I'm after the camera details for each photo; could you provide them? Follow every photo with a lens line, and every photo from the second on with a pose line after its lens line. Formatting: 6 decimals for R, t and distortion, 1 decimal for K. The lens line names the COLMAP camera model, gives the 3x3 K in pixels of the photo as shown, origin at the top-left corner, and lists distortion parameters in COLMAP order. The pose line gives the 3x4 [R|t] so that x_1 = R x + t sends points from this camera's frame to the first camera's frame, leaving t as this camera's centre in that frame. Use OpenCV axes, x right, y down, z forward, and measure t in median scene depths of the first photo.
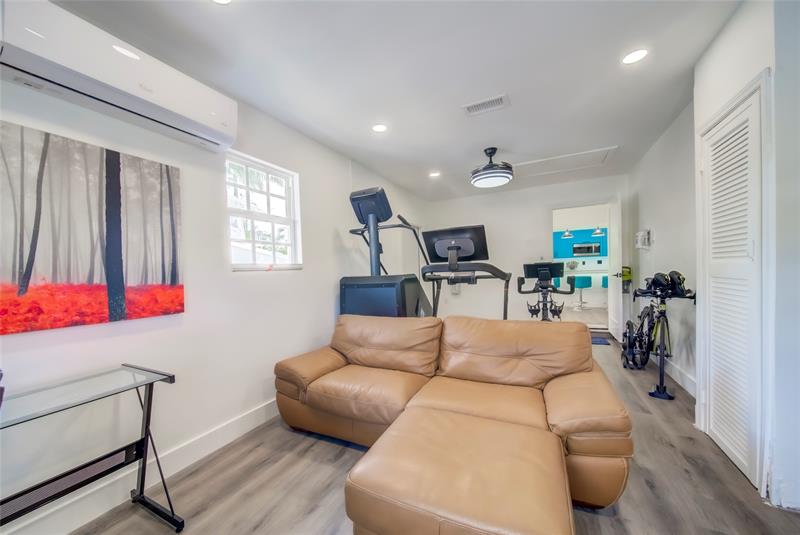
lens RADIAL K [[294.8, 0, 398.7], [0, 294.8, 262.1], [0, 0, 1]] dist [-0.008451, -0.000121]
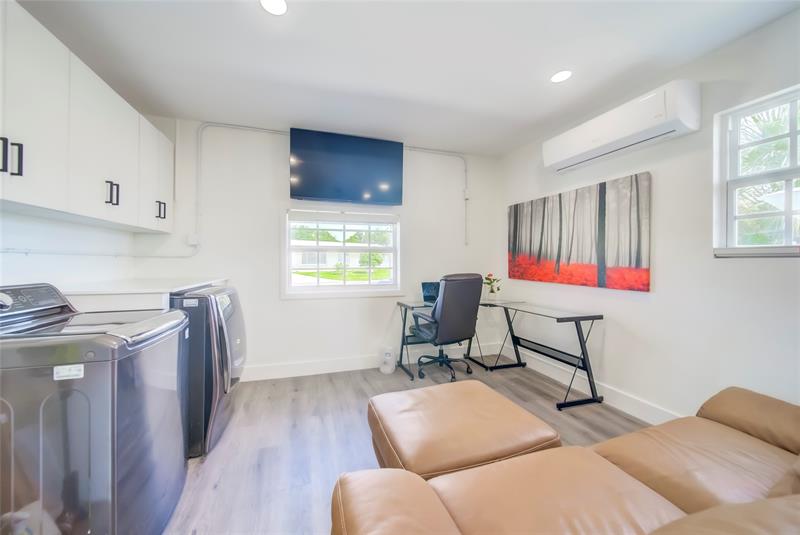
lens RADIAL K [[294.8, 0, 398.7], [0, 294.8, 262.1], [0, 0, 1]] dist [-0.008451, -0.000121]
pose [[-0.704915, -0.004176, -0.709280, 0.917667], [-0.001133, 0.999988, -0.004761, 0.065106], [0.709291, -0.002553, -0.704911, 1.266816]]
